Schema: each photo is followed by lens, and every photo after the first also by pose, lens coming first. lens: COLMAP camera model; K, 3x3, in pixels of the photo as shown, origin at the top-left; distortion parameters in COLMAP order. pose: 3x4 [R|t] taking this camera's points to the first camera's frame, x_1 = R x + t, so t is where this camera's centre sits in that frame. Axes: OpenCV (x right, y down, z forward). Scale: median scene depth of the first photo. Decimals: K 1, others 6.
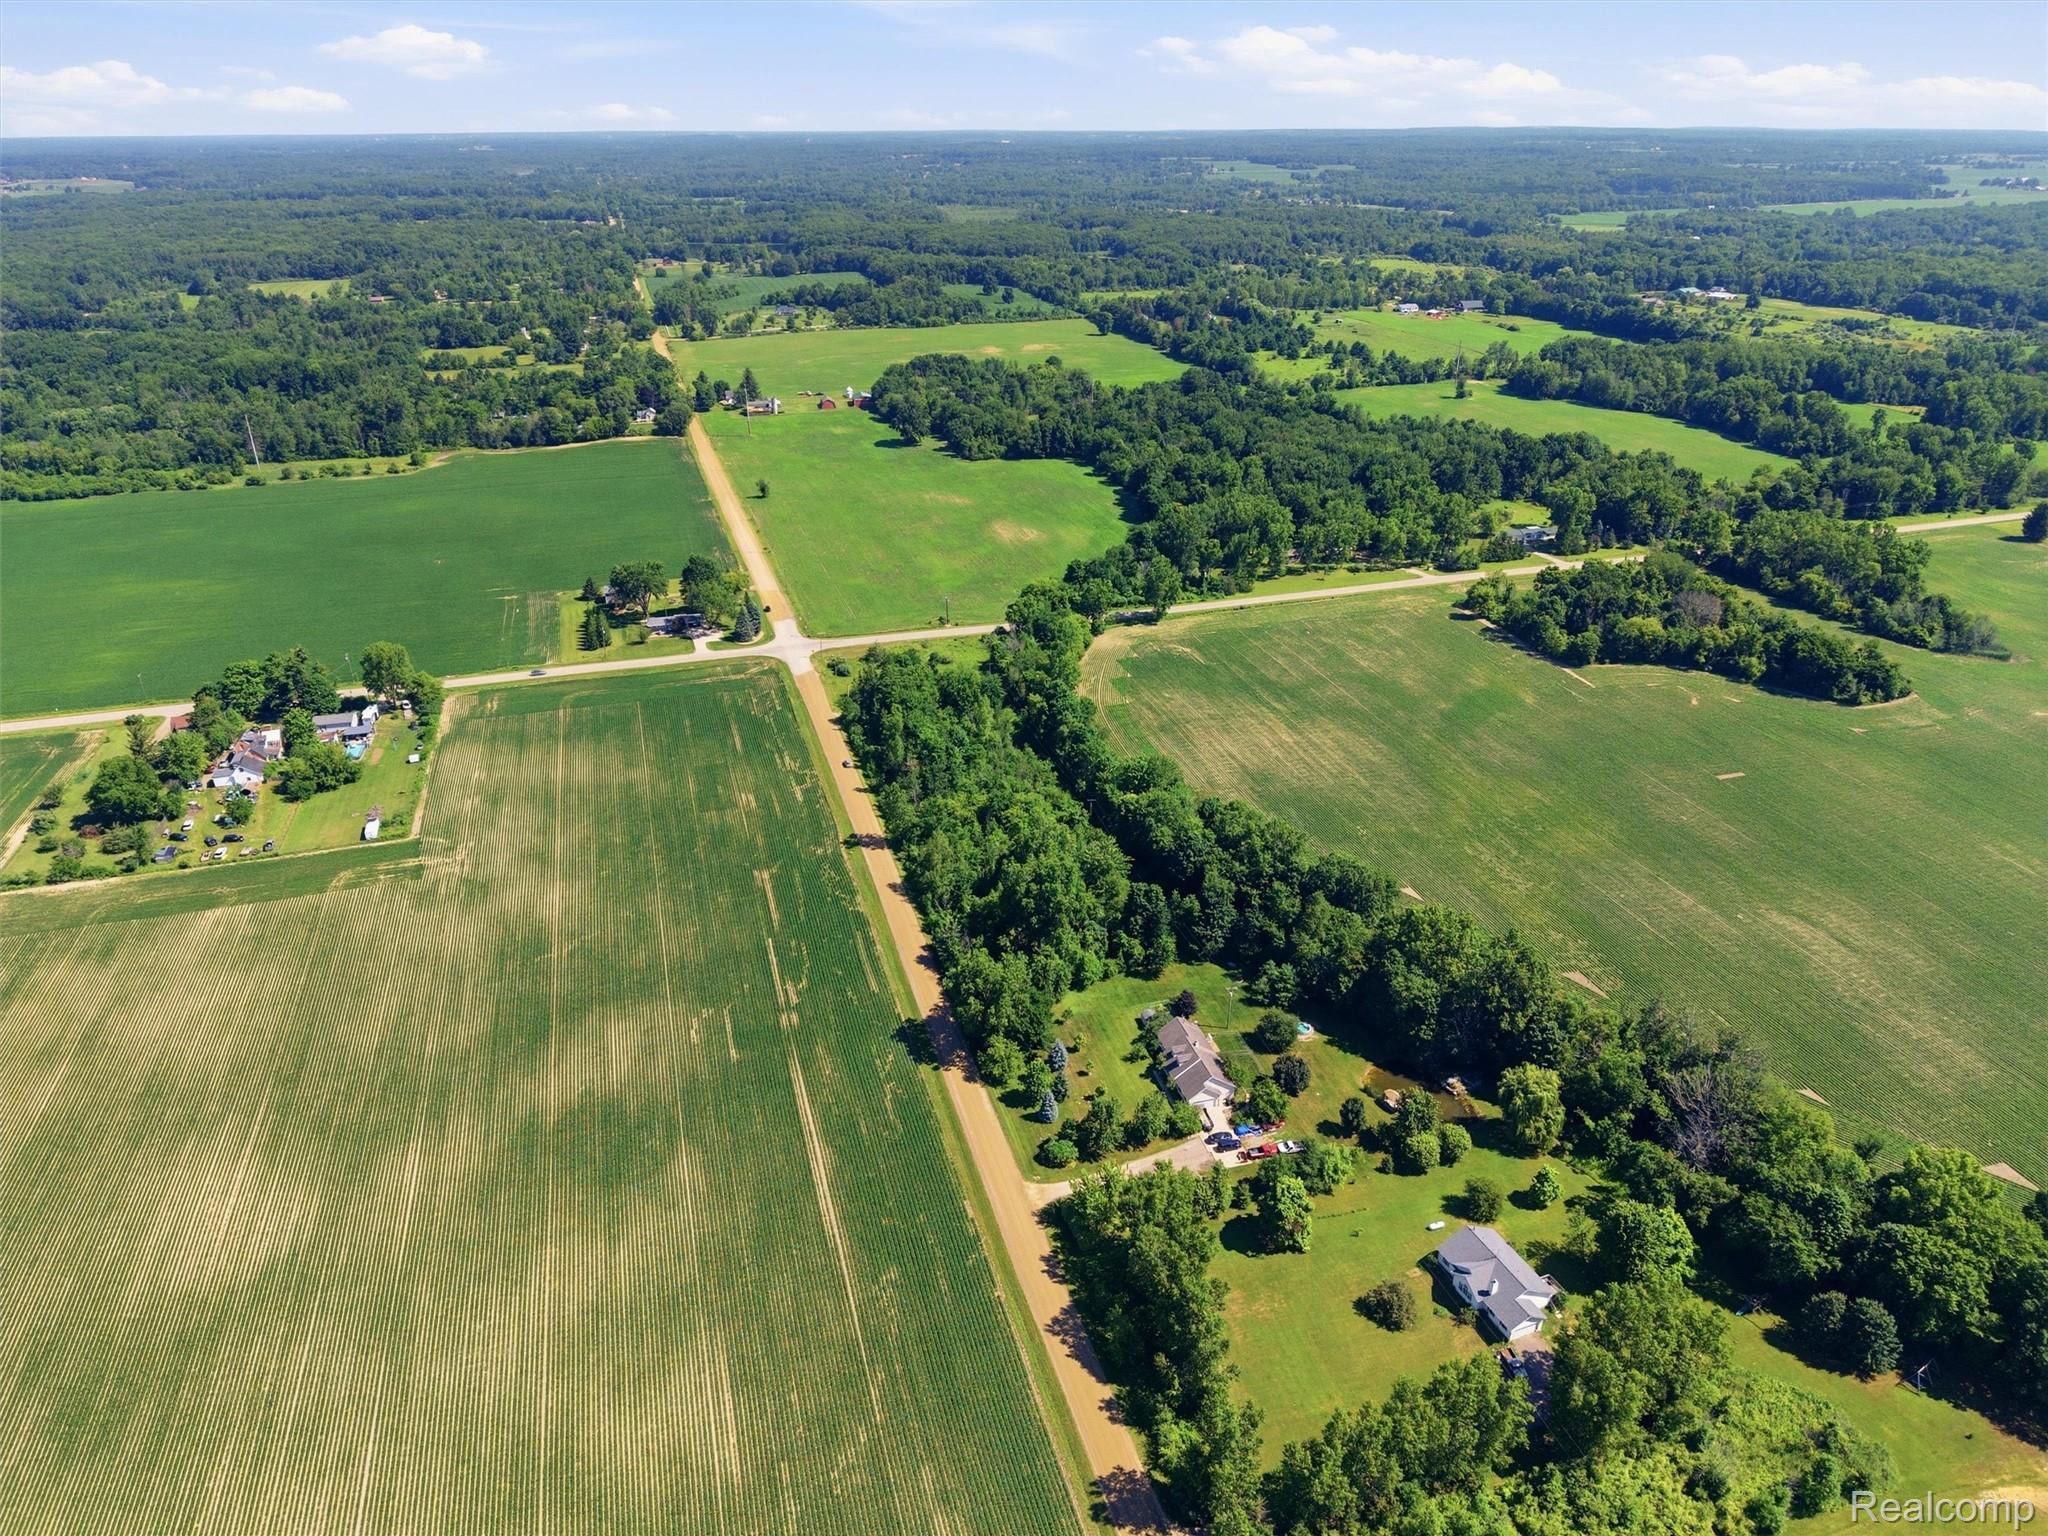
lens RADIAL K [[1368.1, 0, 1024.0], [0, 1368.1, 768.0], [0, 0, 1]] dist [0.021740, -0.019757]
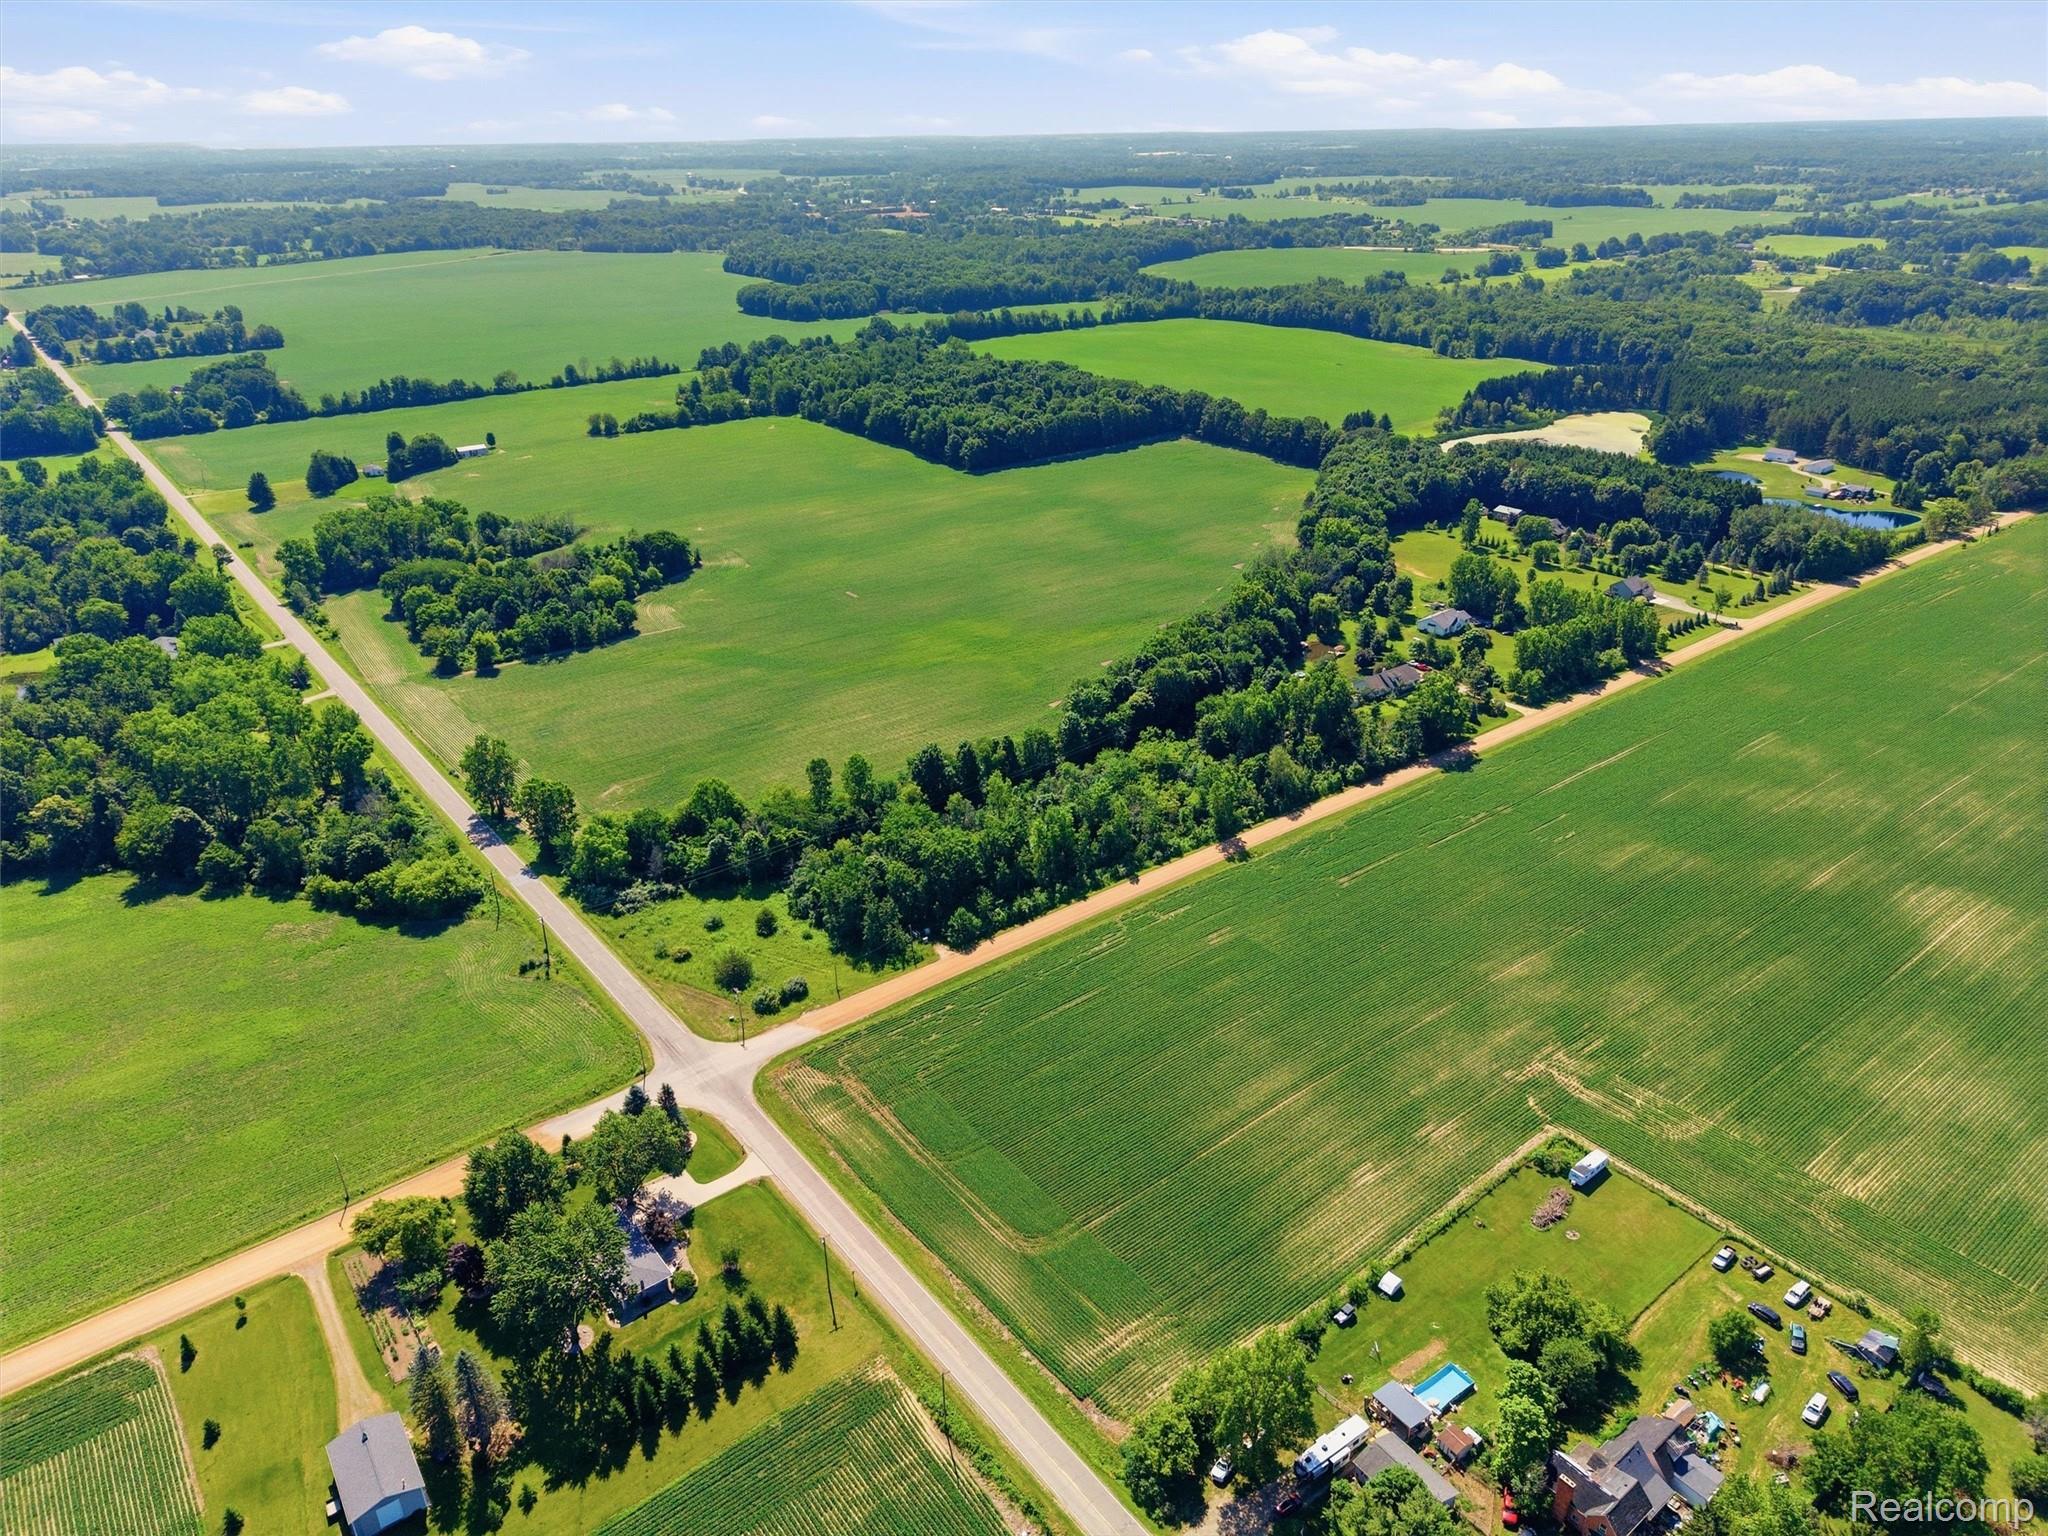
lens RADIAL K [[1374.8, 0, 1024.0], [0, 1374.8, 768.0], [0, 0, 1]] dist [0.012040, -0.006141]
pose [[-0.371357, -0.388445, 0.843329, -0.653977], [0.408147, 0.747526, 0.524043, -0.427618], [-0.833973, 0.538809, -0.119056, 0.914763]]
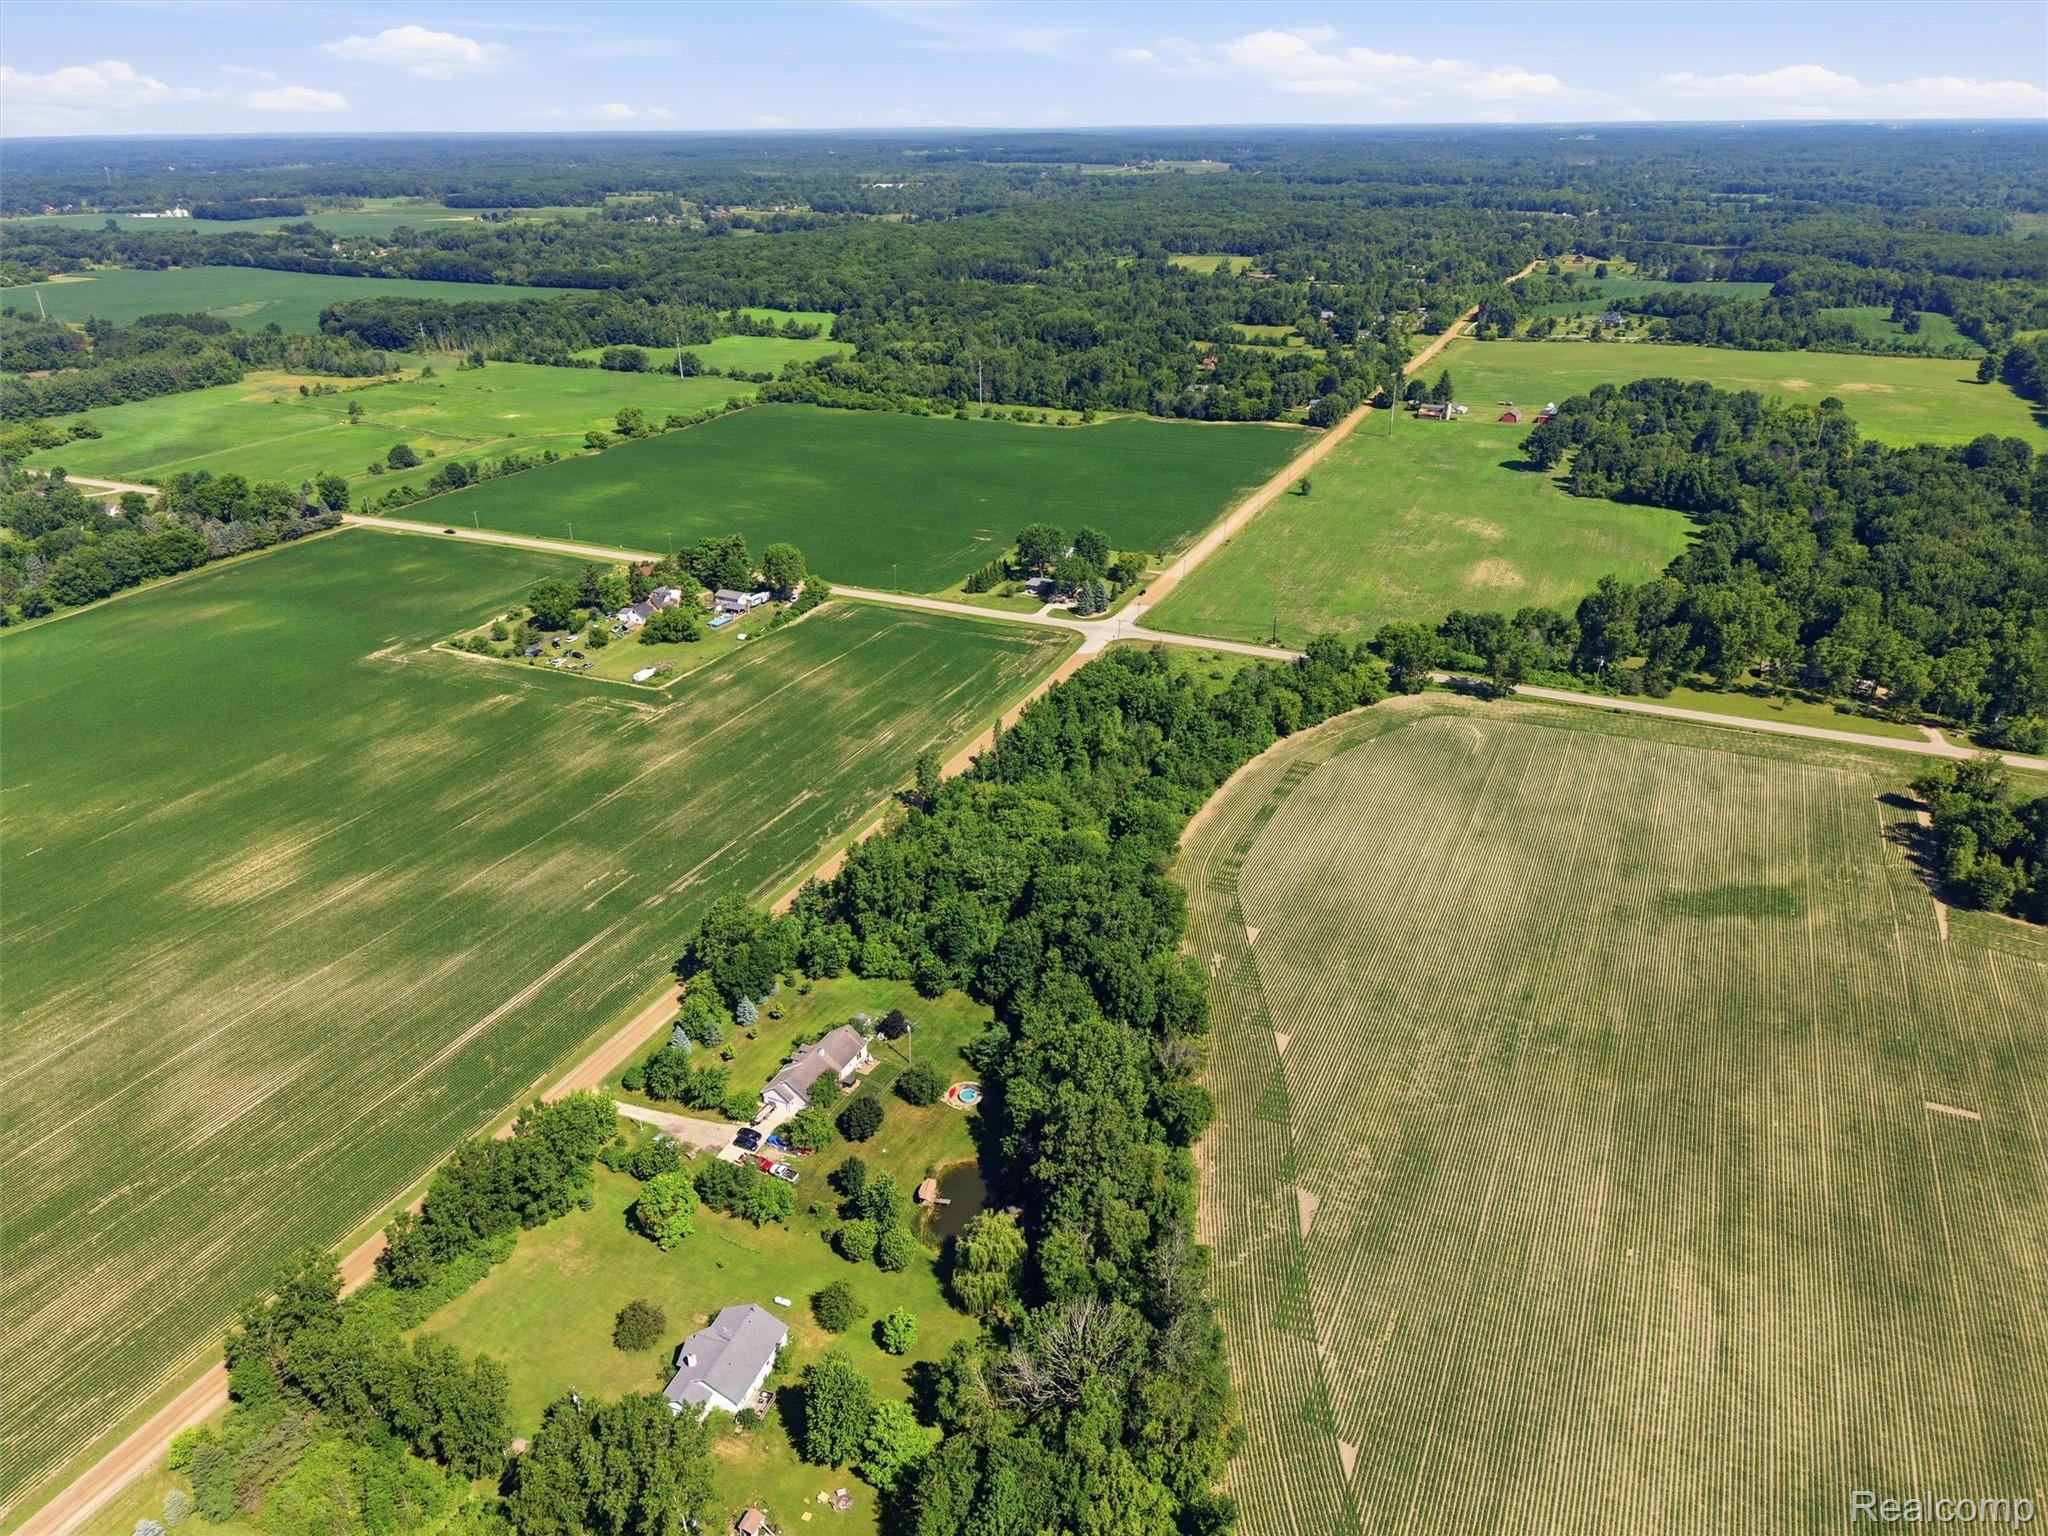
lens RADIAL K [[1368.1, 0, 1024.0], [0, 1368.1, 768.0], [0, 0, 1]] dist [0.021740, -0.019757]
pose [[0.751330, 0.284984, -0.595220, 0.433321], [-0.281132, 0.954232, 0.102009, -0.077129], [0.597049, 0.090693, 0.797061, 0.156438]]
